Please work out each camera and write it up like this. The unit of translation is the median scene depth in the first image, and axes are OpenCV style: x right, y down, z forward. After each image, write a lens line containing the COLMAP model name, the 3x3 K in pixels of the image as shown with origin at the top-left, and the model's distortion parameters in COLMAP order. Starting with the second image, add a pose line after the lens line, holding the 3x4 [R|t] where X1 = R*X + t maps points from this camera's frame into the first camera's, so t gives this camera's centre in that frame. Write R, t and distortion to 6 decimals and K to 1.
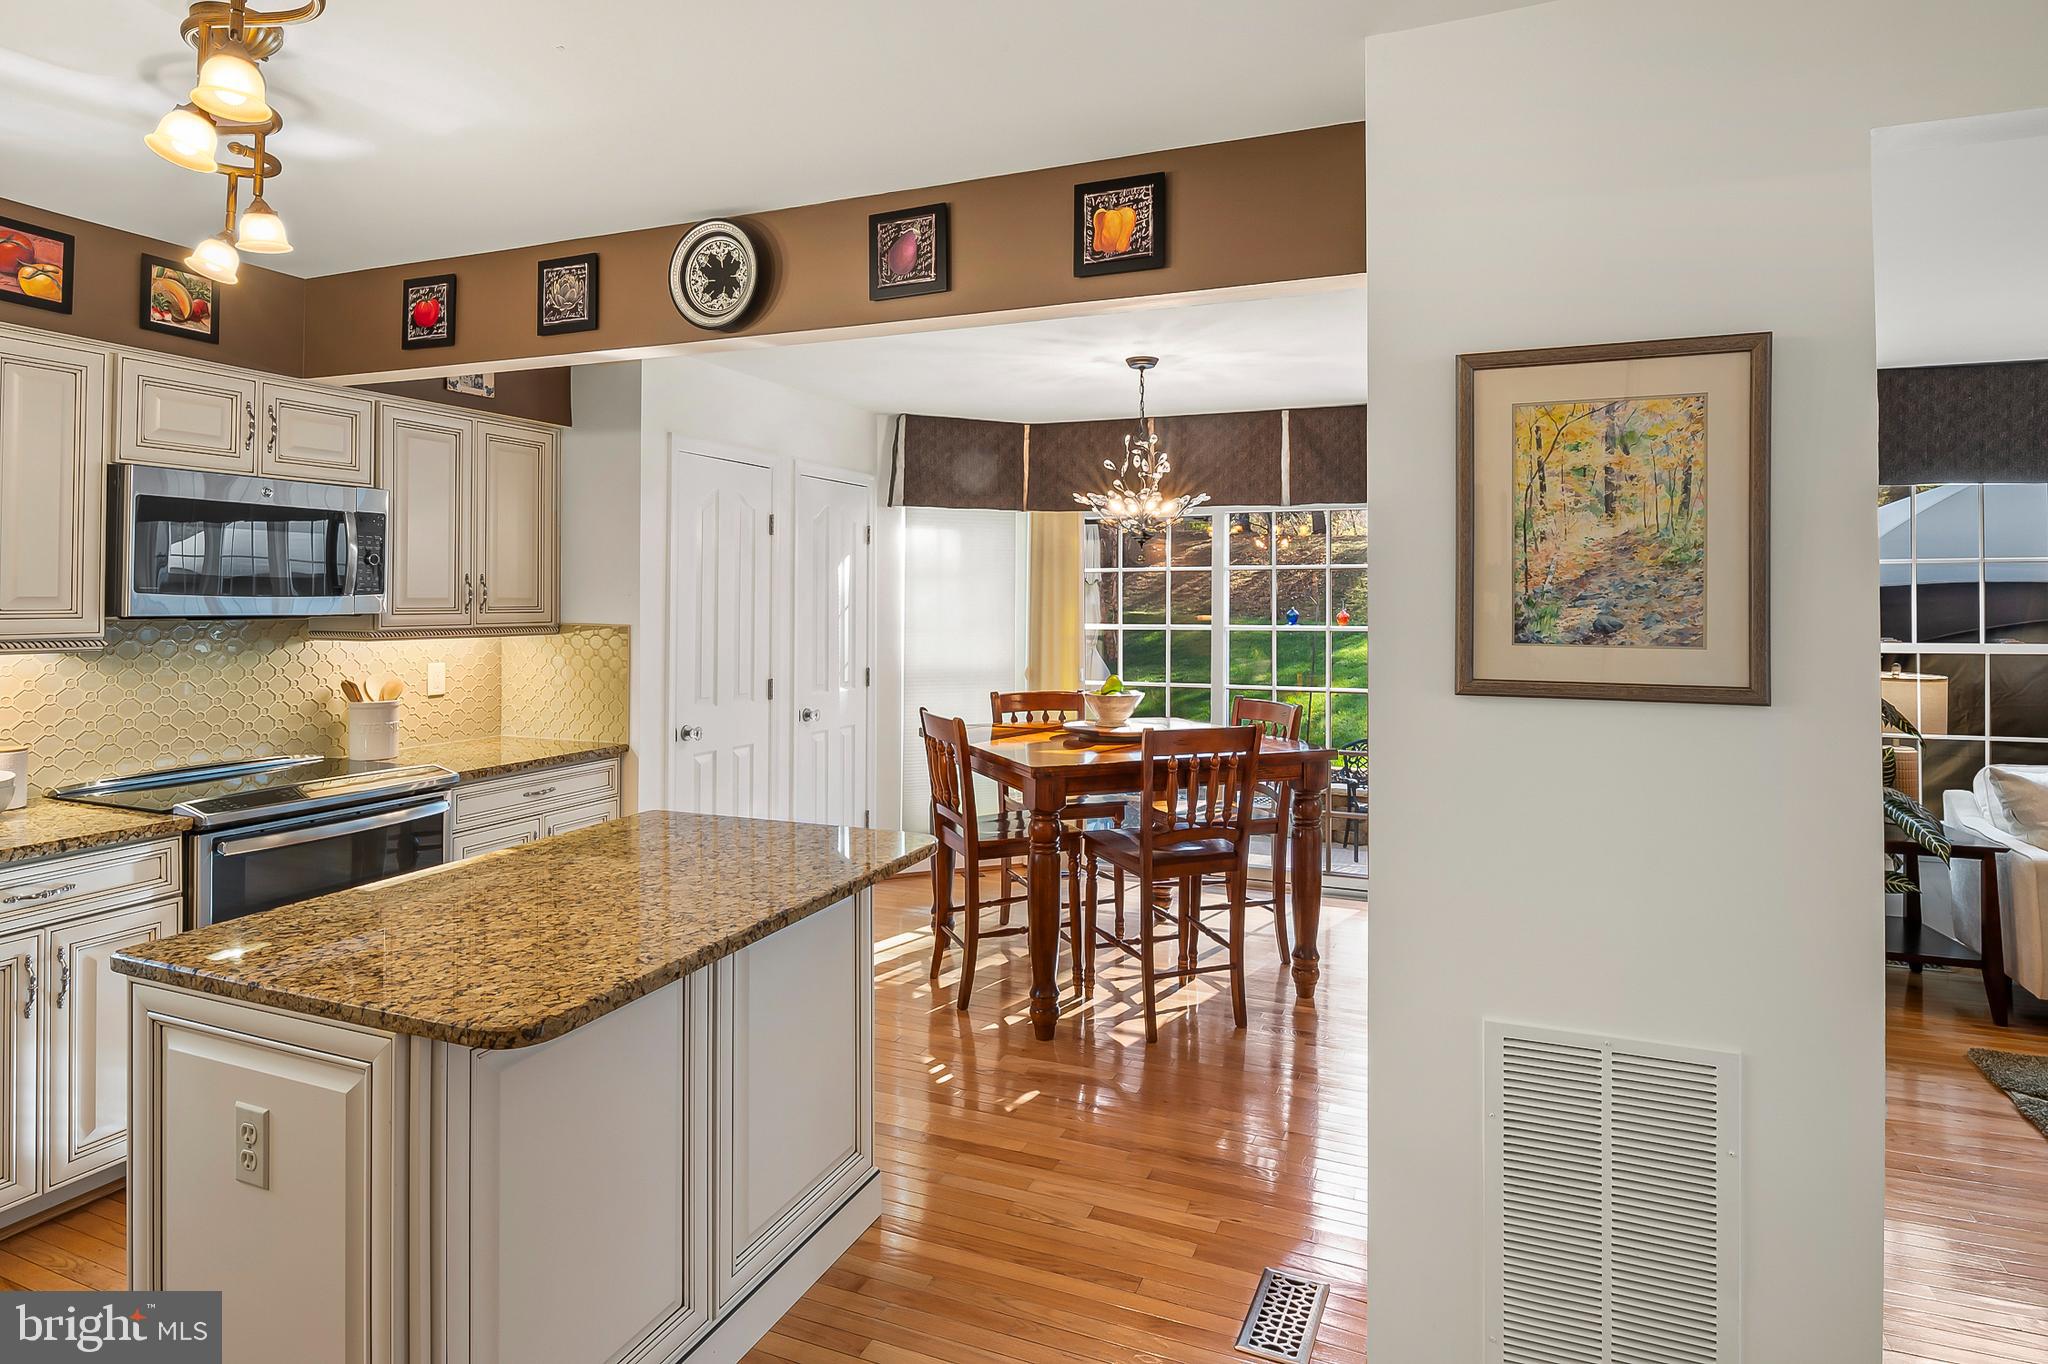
lens RADIAL K [[1120.3, 0, 1018.4], [0, 1120.3, 591.6], [0, 0, 1]] dist [-0.004843, -0.002070]
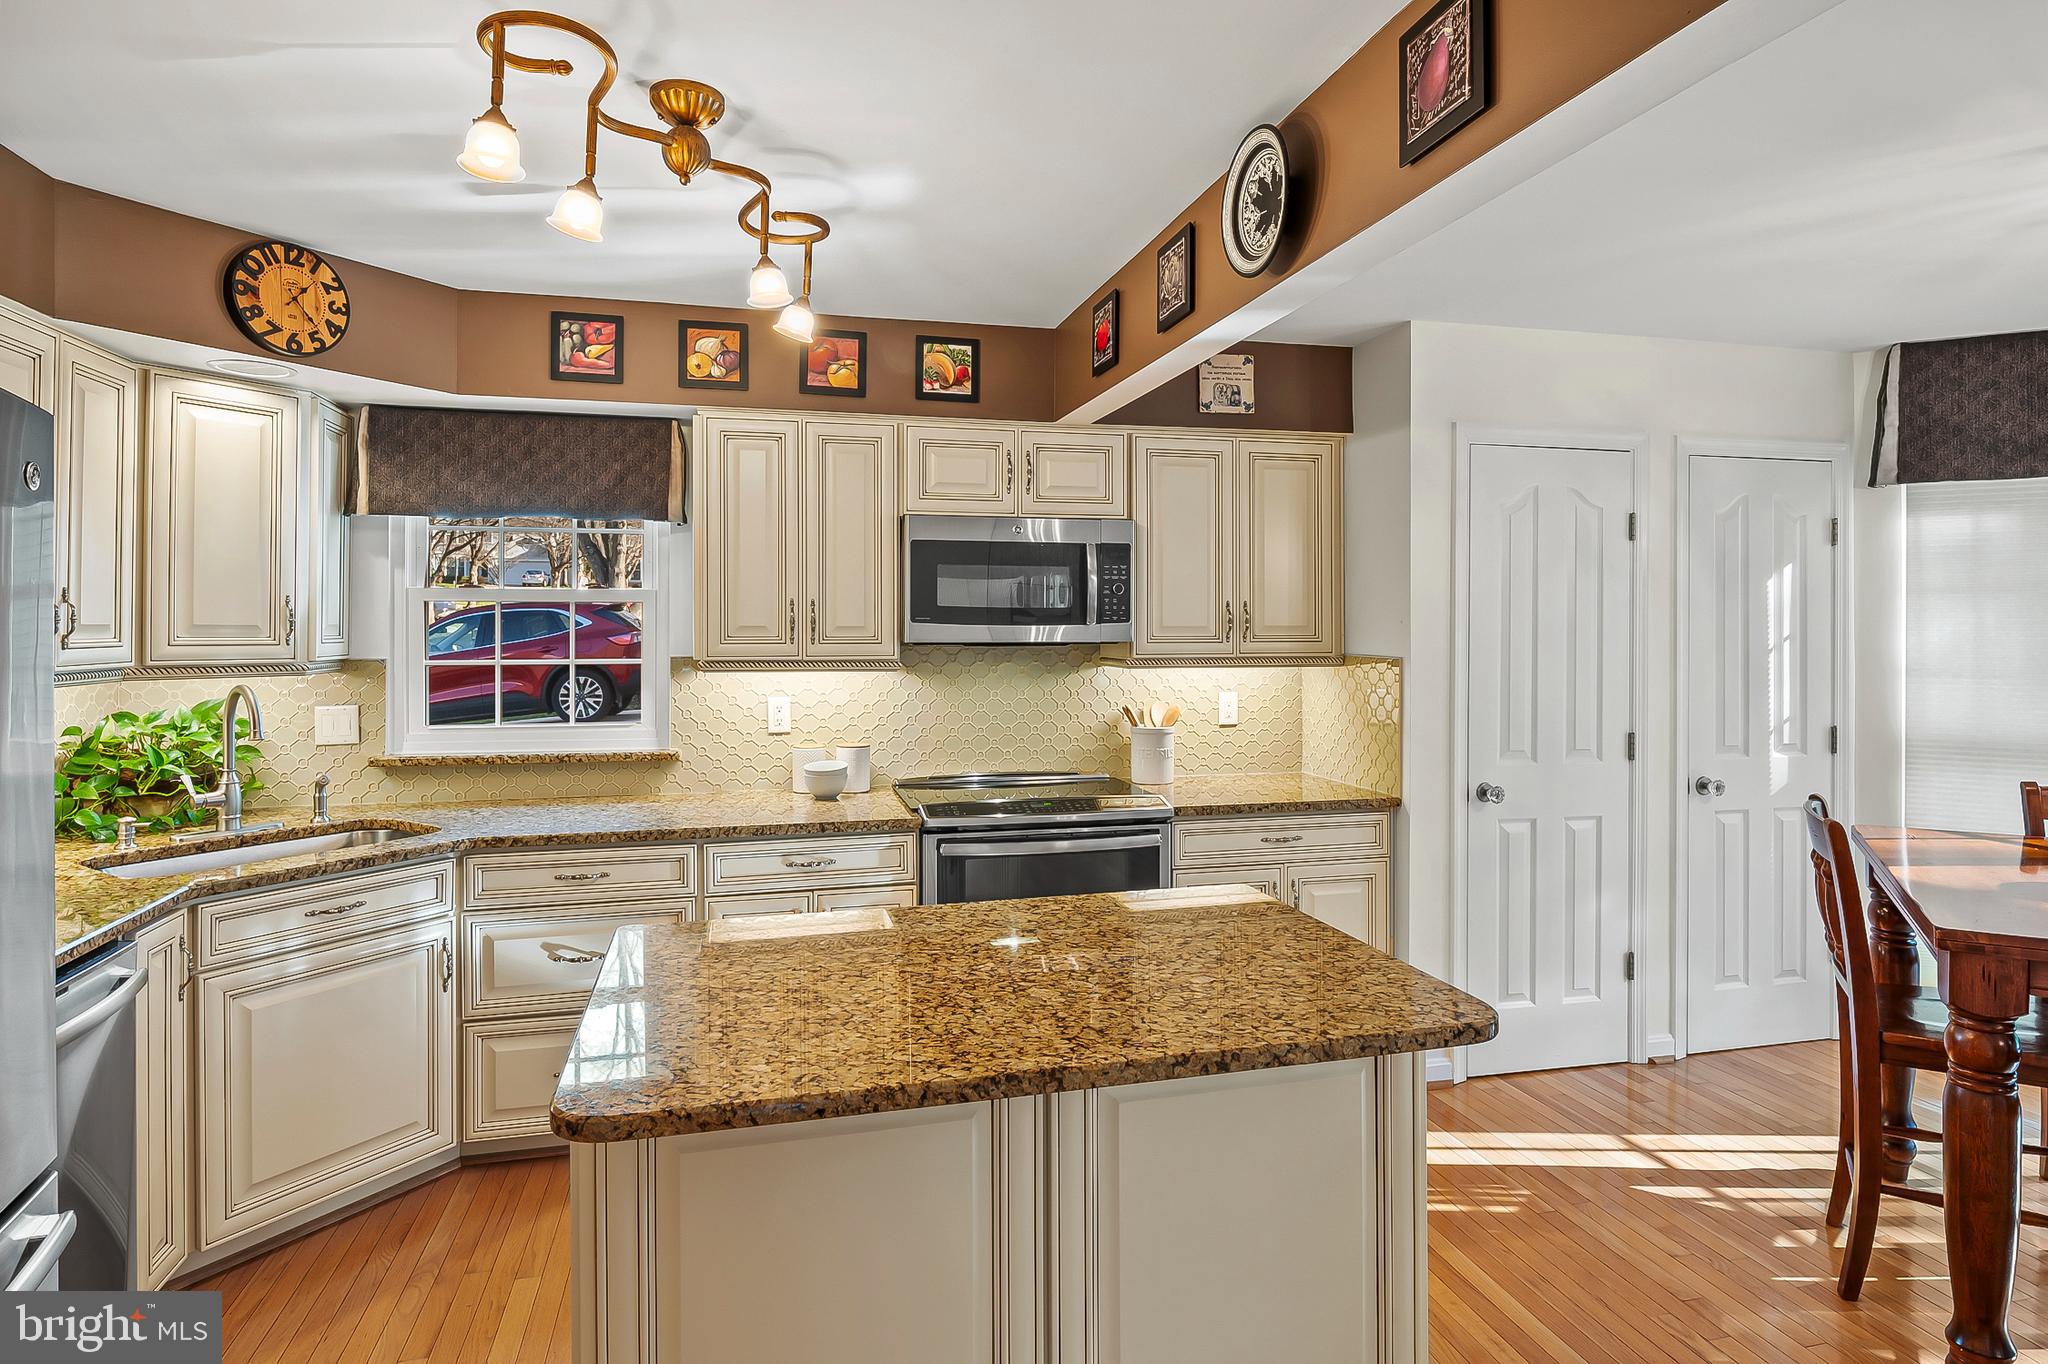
lens RADIAL K [[1115.0, 0, 1008.4], [0, 1115.0, 631.2], [0, 0, 1]] dist [-0.004534, -0.002043]
pose [[0.589609, 0.000321, -0.807689, 0.175986], [0.007467, 0.999955, 0.005849, 0.003207], [0.807654, -0.009480, 0.589580, 0.294259]]
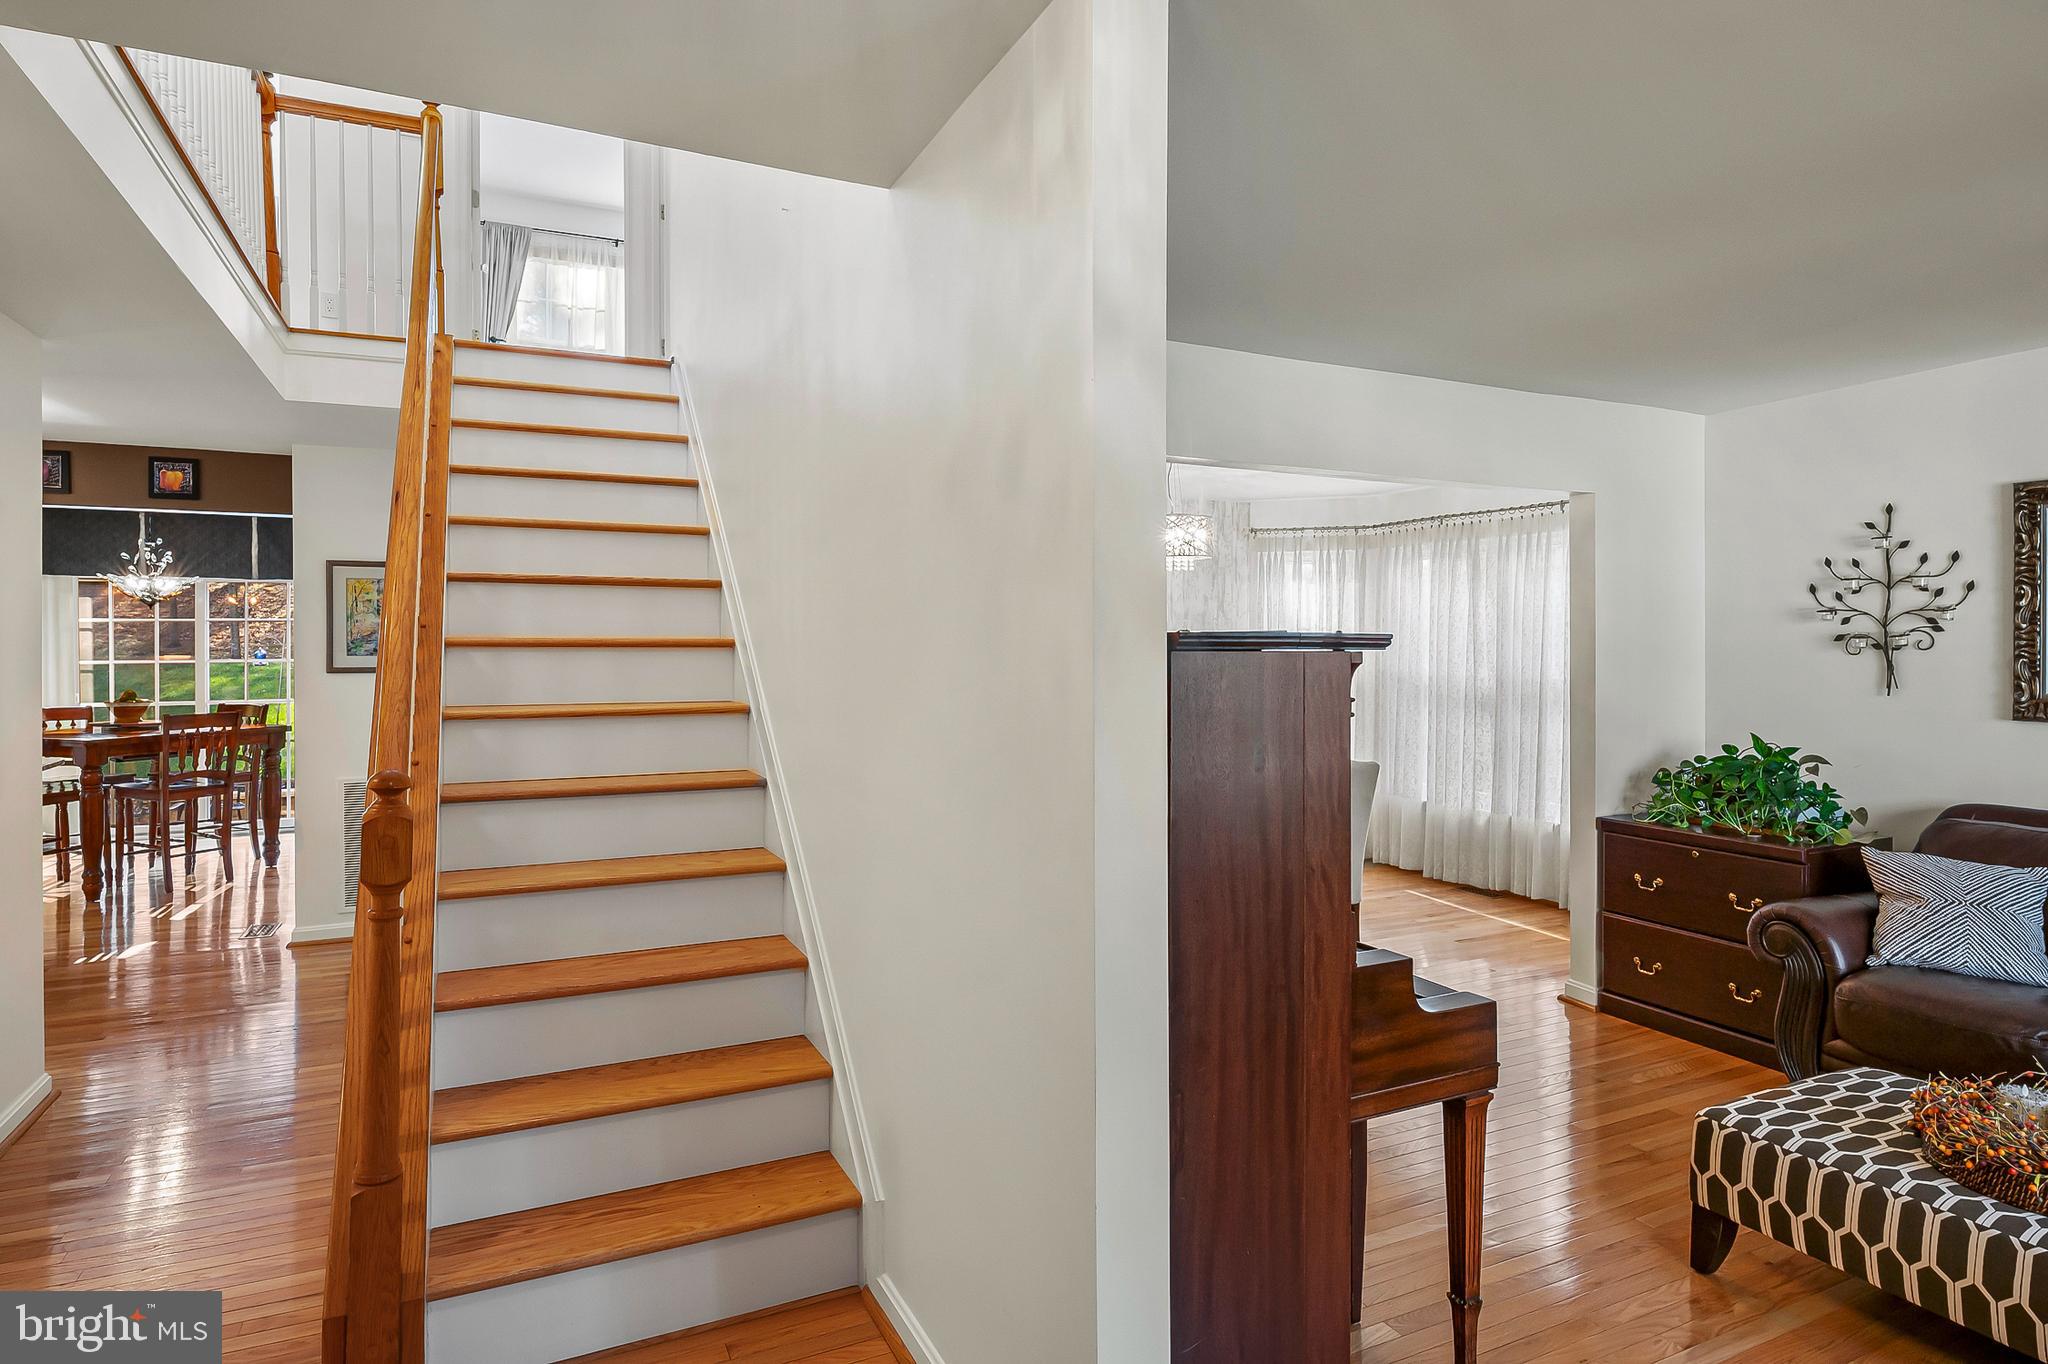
lens RADIAL K [[1120.6, 0, 1018.3], [0, 1120.6, 654.9], [0, 0, 1]] dist [-0.005583, -0.000817]
pose [[0.669792, -0.007844, 0.742507, -0.293002], [-0.005709, 0.999860, 0.015712, -0.007099], [-0.742526, -0.014763, 0.669654, -1.179934]]
